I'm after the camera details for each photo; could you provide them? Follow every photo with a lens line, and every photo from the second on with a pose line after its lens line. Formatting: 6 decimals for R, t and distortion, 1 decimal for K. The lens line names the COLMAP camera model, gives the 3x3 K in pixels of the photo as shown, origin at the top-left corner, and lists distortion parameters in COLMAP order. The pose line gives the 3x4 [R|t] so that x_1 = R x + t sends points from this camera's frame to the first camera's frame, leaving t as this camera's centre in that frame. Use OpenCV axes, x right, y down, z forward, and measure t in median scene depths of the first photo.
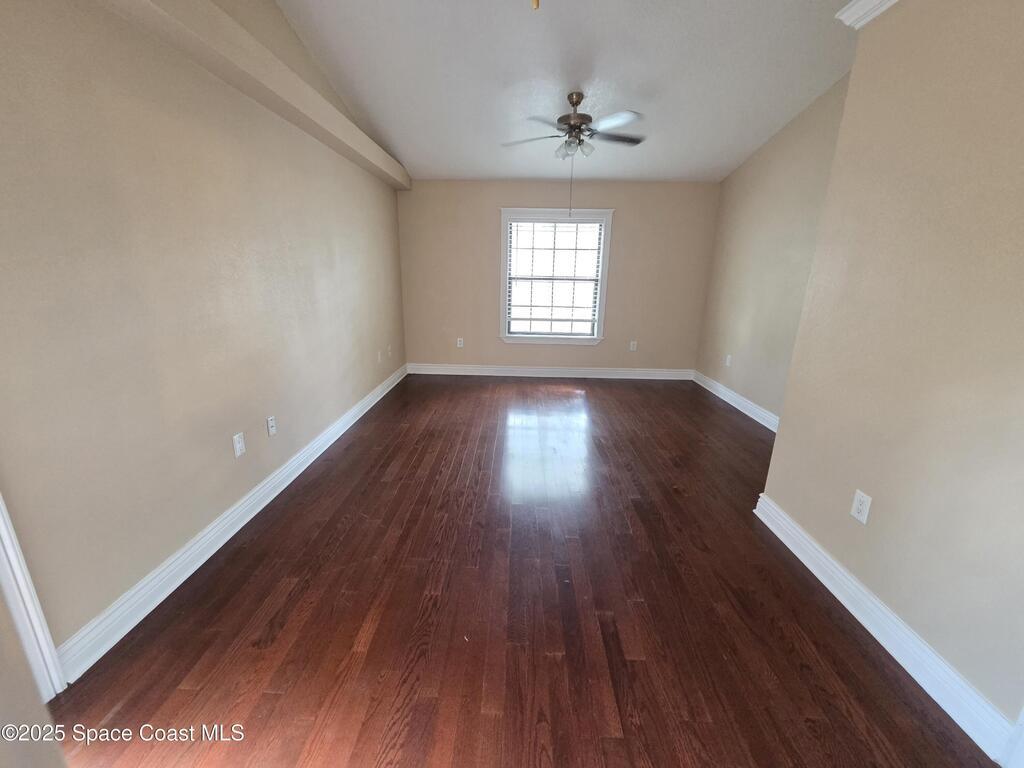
lens RADIAL K [[414.5, 0, 512.0], [0, 414.5, 384.0], [0, 0, 1]] dist [0.003280, 0.000091]
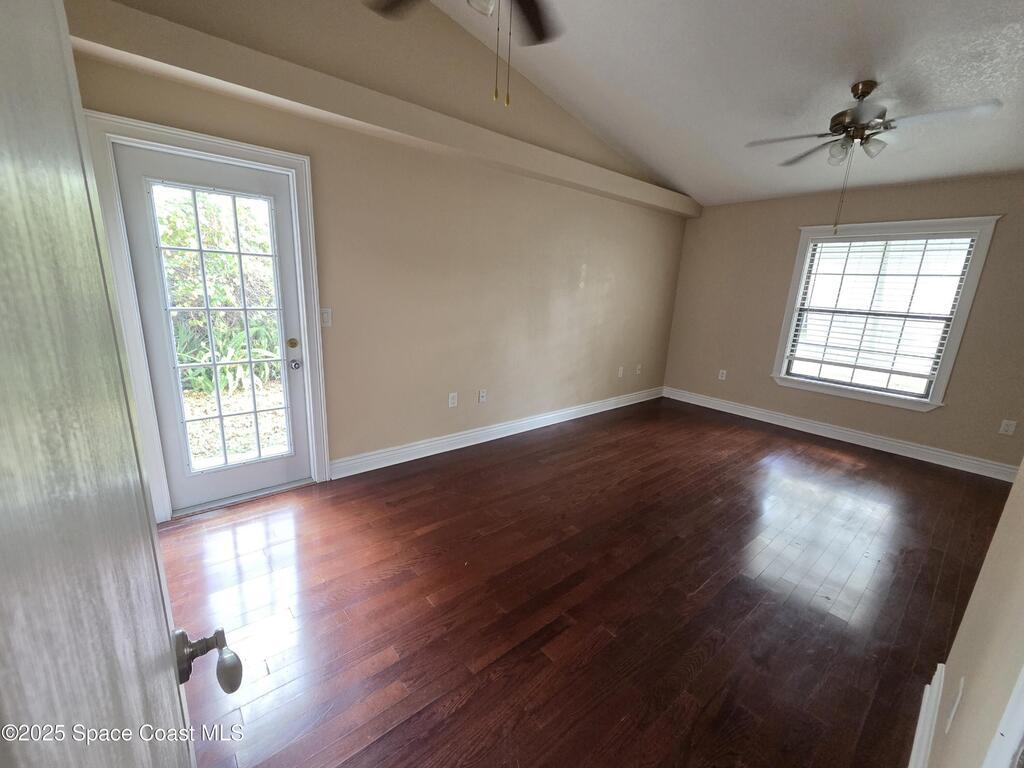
lens RADIAL K [[419.8, 0, 512.0], [0, 419.8, 384.0], [0, 0, 1]] dist [-0.002588, -0.000559]
pose [[0.672484, 0.183760, -0.716936, 0.238901], [-0.229427, 0.972728, 0.034121, -0.005376], [0.703654, 0.141538, 0.696303, 0.028227]]
